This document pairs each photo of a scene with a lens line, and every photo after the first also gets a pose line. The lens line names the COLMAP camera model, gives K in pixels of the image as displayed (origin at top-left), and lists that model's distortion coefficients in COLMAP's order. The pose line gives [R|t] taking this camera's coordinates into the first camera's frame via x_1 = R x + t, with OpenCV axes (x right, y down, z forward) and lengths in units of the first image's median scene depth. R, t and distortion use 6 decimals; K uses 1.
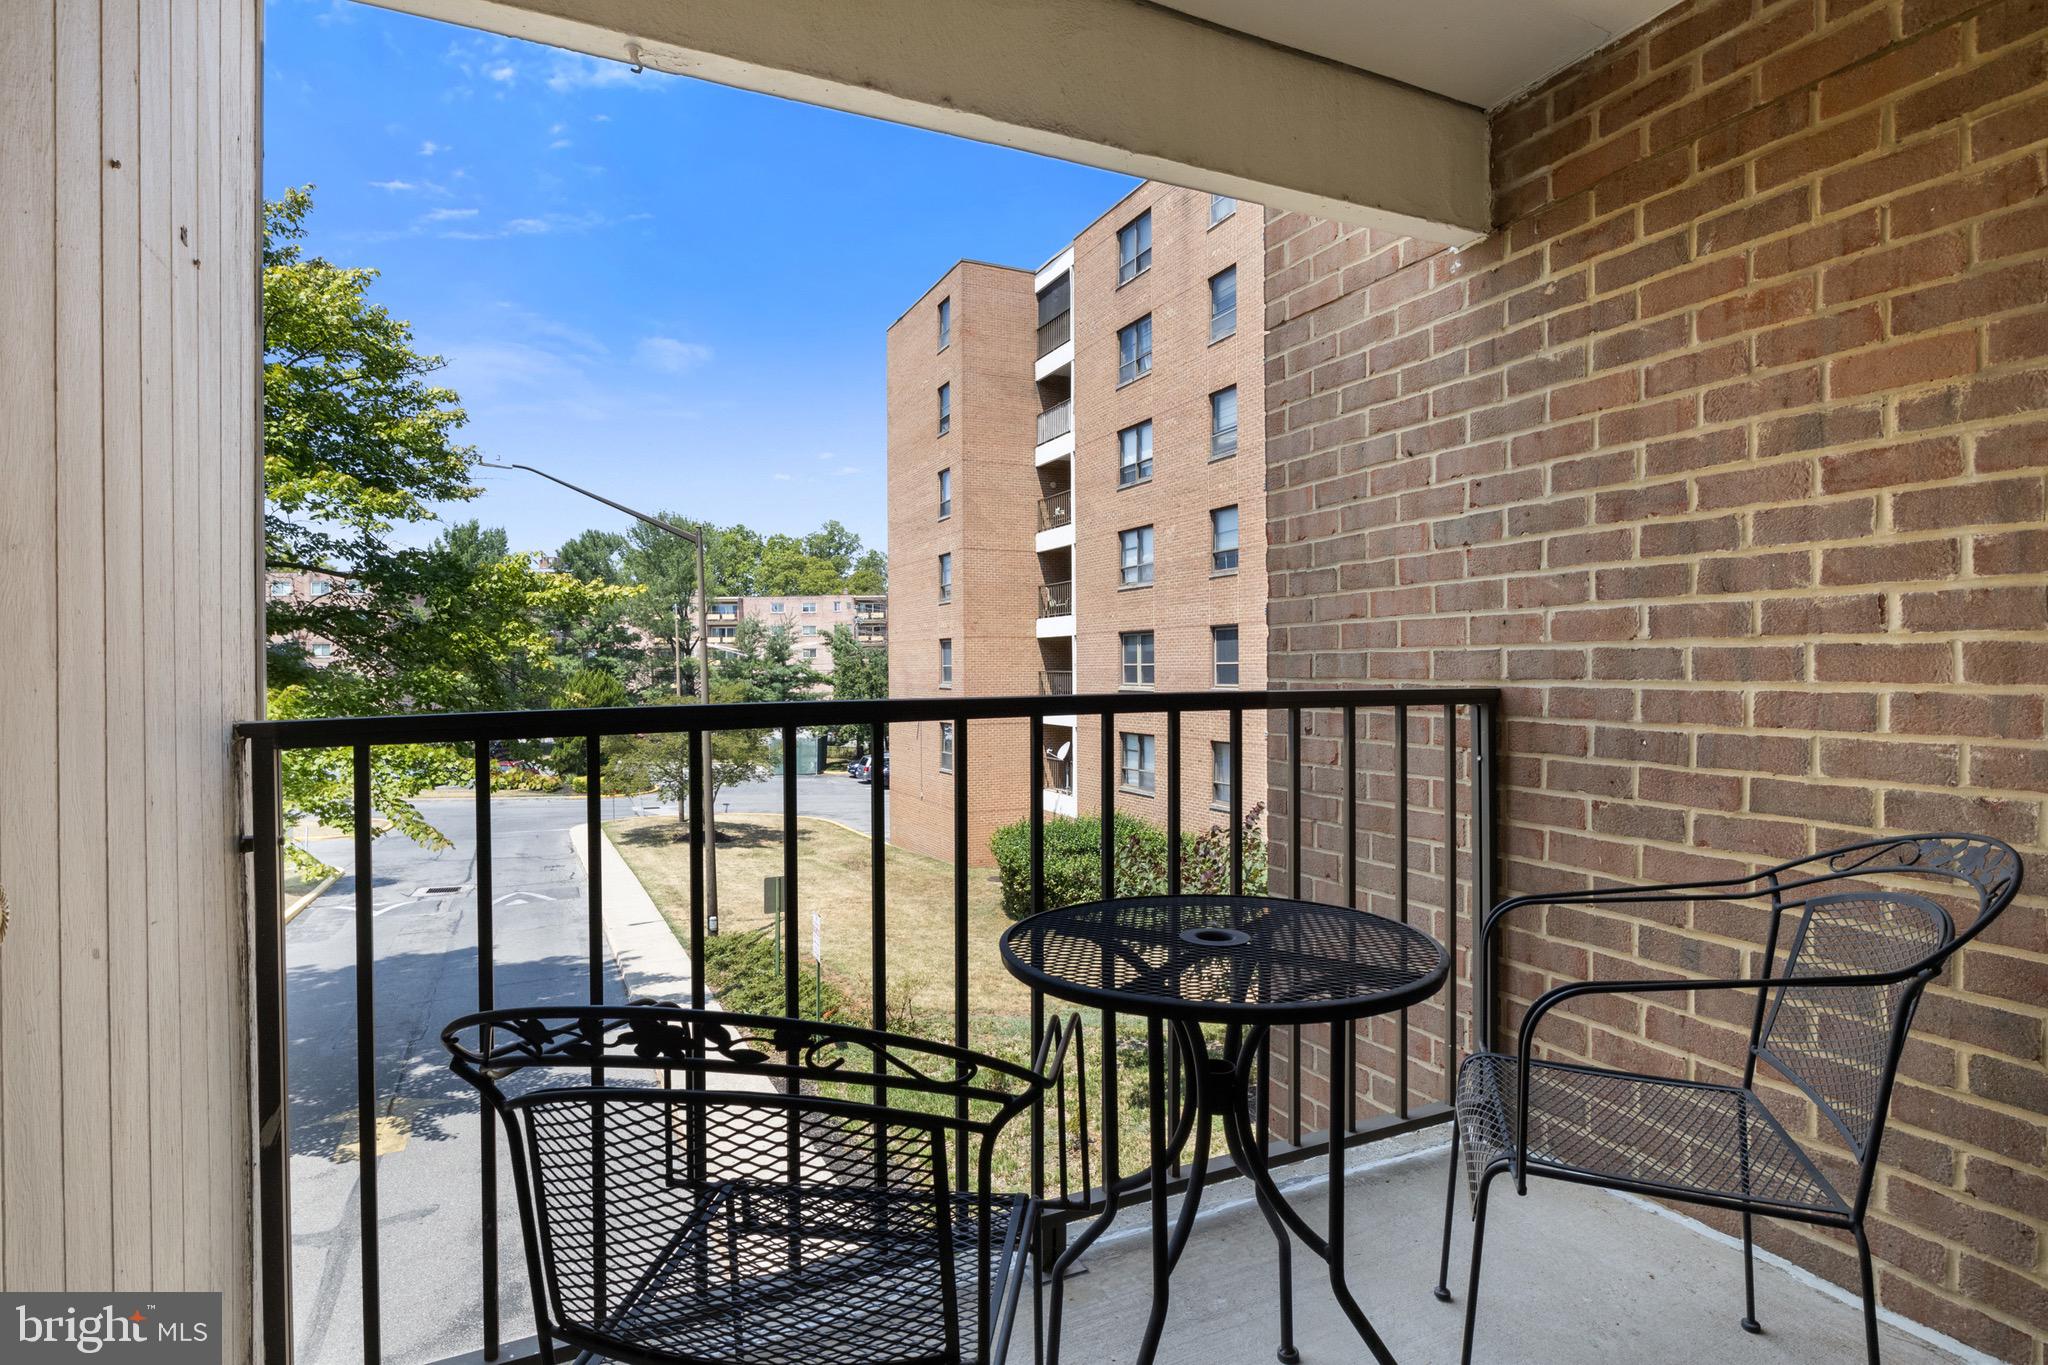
lens RADIAL K [[1039.2, 0, 1020.7], [0, 1039.2, 671.1], [0, 0, 1]] dist [-0.004733, 0.000020]
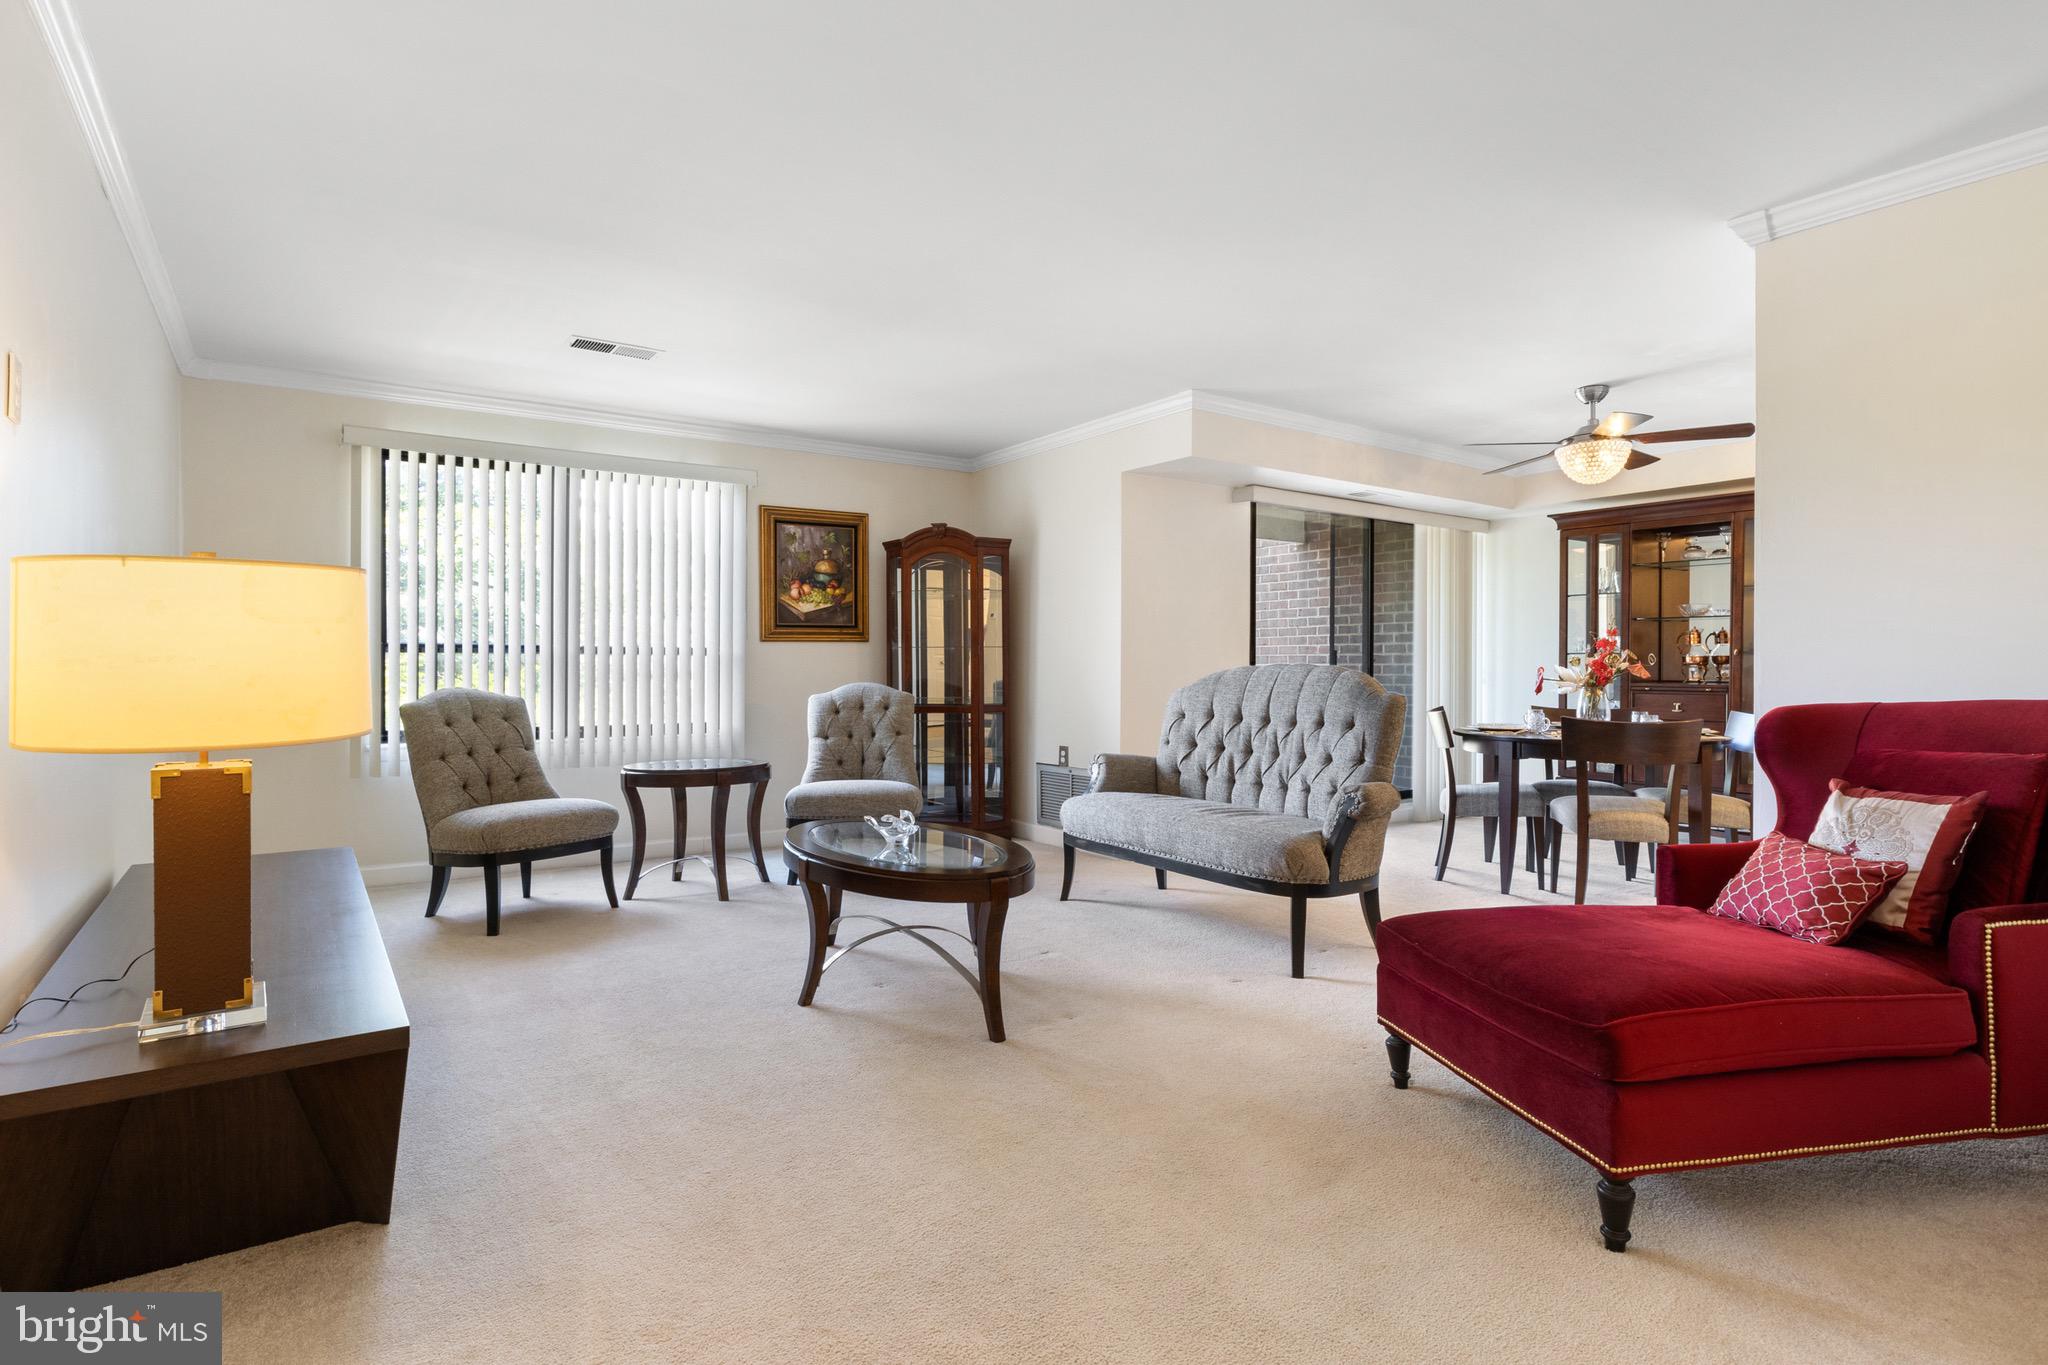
lens RADIAL K [[1039.2, 0, 1020.7], [0, 1039.2, 671.1], [0, 0, 1]] dist [-0.004733, 0.000020]
pose [[0.983994, 0.008601, 0.177992, -1.266487], [-0.008833, 0.999961, 0.000514, 0.045365], [-0.177981, -0.002078, 0.984032, -2.606528]]
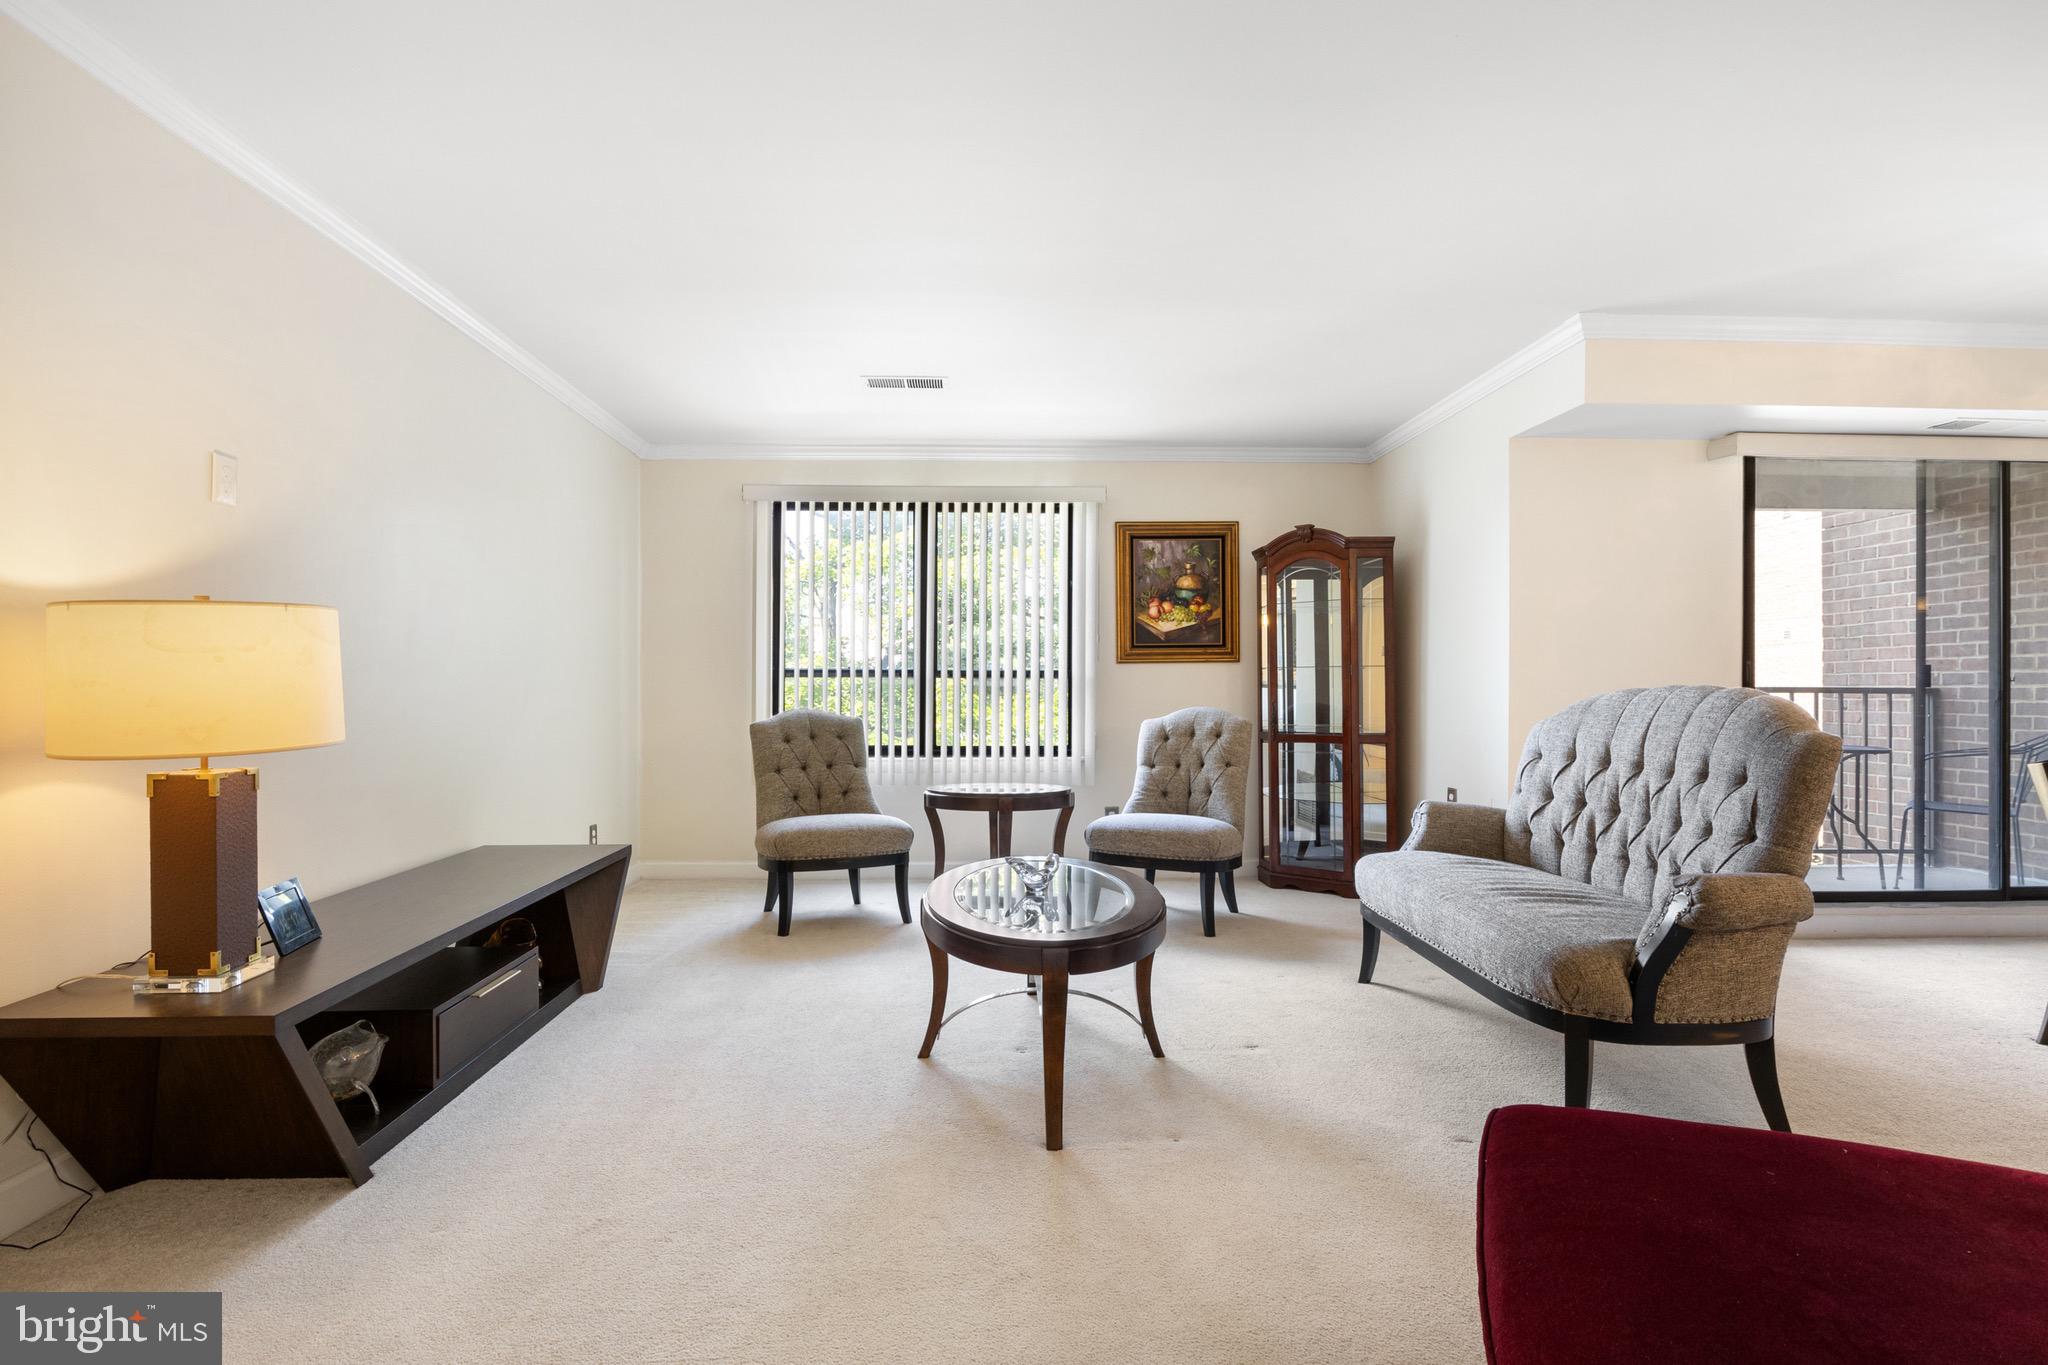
lens RADIAL K [[1034.1, 0, 1024.0], [0, 1034.1, 682.5], [0, 0, 1]] dist [-0.002389, -0.000075]
pose [[0.923669, 0.006761, -0.383130, -0.671997], [-0.009668, 0.999937, -0.005663, 0.040588], [0.383068, 0.008935, 0.923677, -2.304351]]
